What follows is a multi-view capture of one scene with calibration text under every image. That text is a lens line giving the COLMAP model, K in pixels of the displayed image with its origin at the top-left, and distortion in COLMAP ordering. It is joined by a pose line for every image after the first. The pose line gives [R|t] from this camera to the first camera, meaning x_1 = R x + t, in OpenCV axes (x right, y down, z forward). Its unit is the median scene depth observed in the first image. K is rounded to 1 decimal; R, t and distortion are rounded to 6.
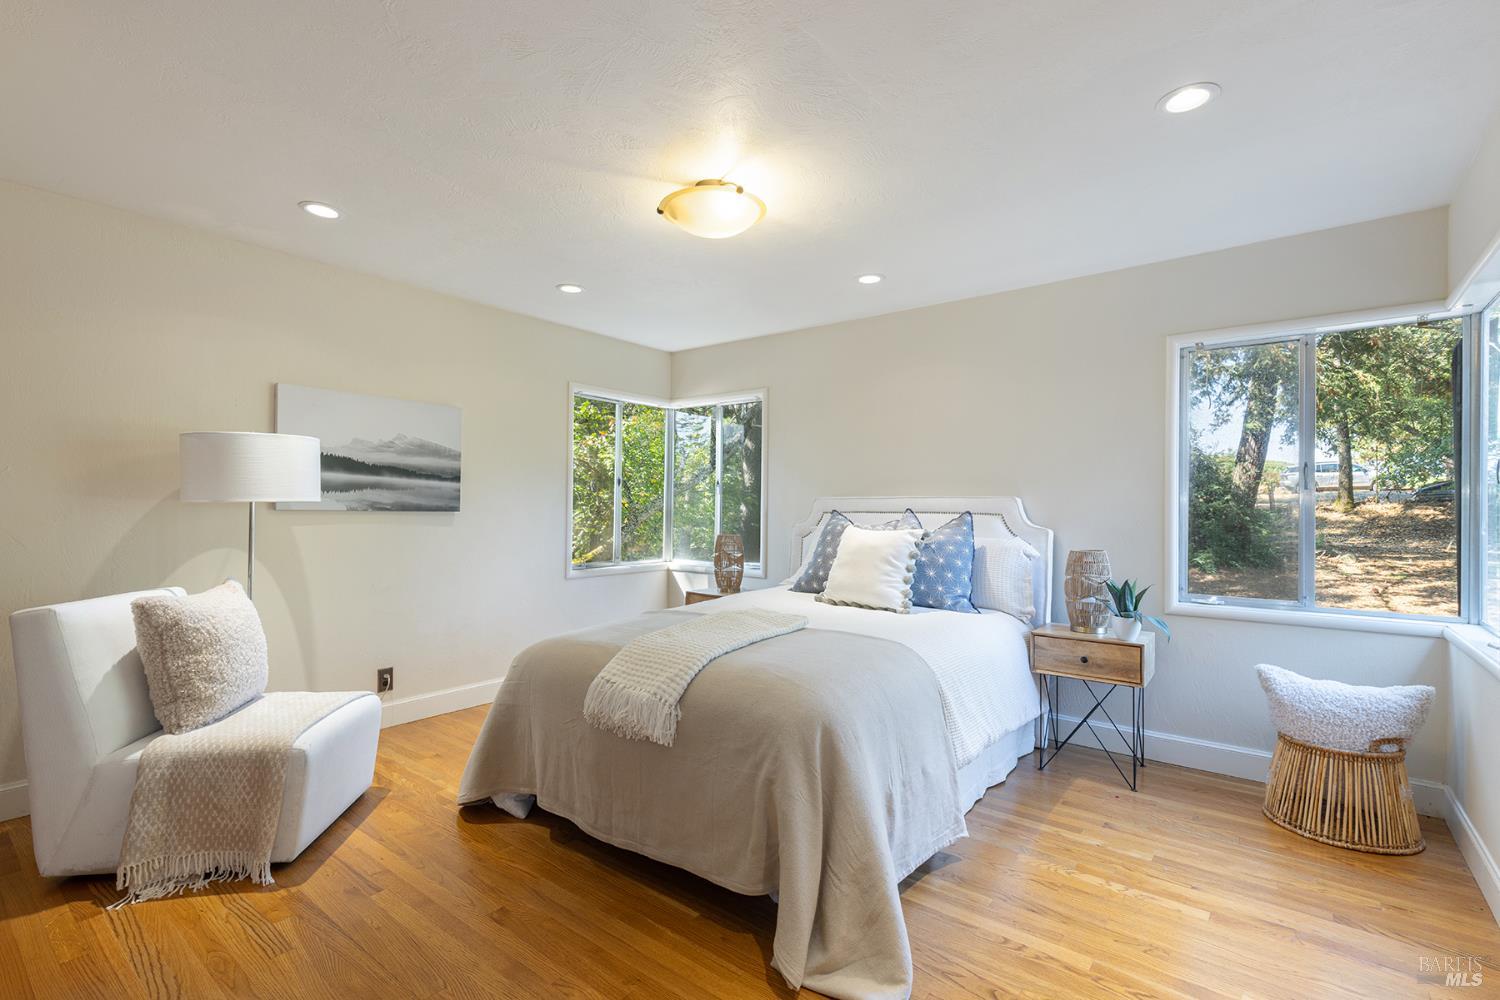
lens RADIAL K [[673.3, 0, 756.1], [0, 673.3, 499.7], [0, 0, 1]] dist [0.004953, -0.000620]
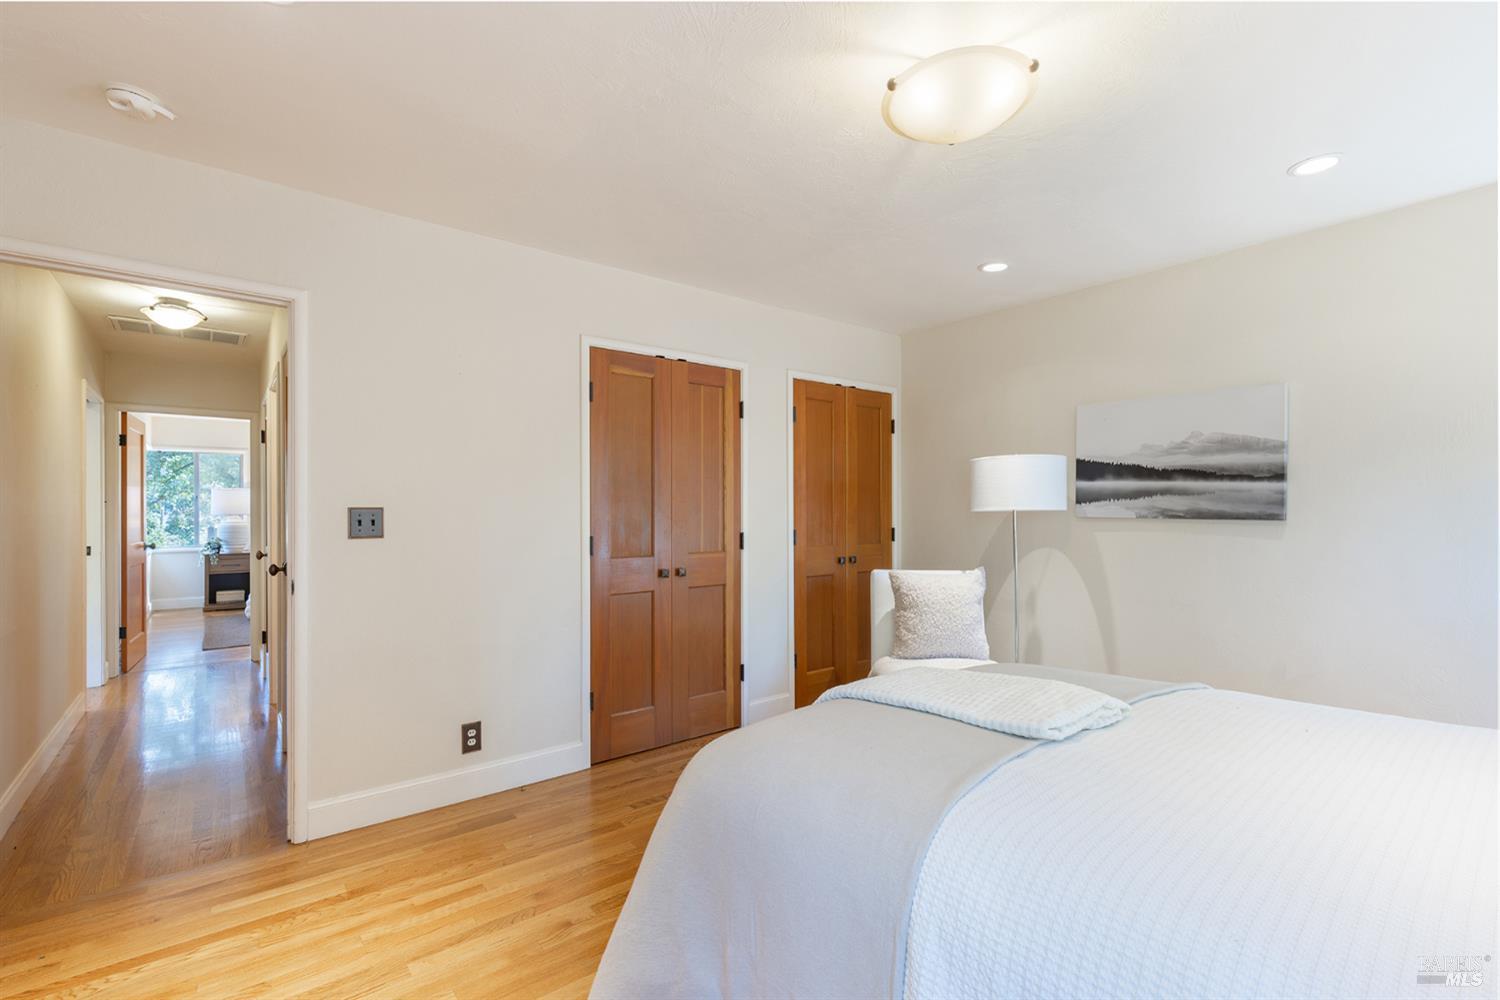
lens RADIAL K [[673.3, 0, 755.6], [0, 673.3, 510.0], [0, 0, 1]] dist [0.004953, -0.000620]
pose [[-0.231697, -0.010358, -0.972733, 0.463879], [0.008159, 0.999887, -0.012591, 0.011543], [0.972754, -0.010854, -0.231587, 0.656433]]
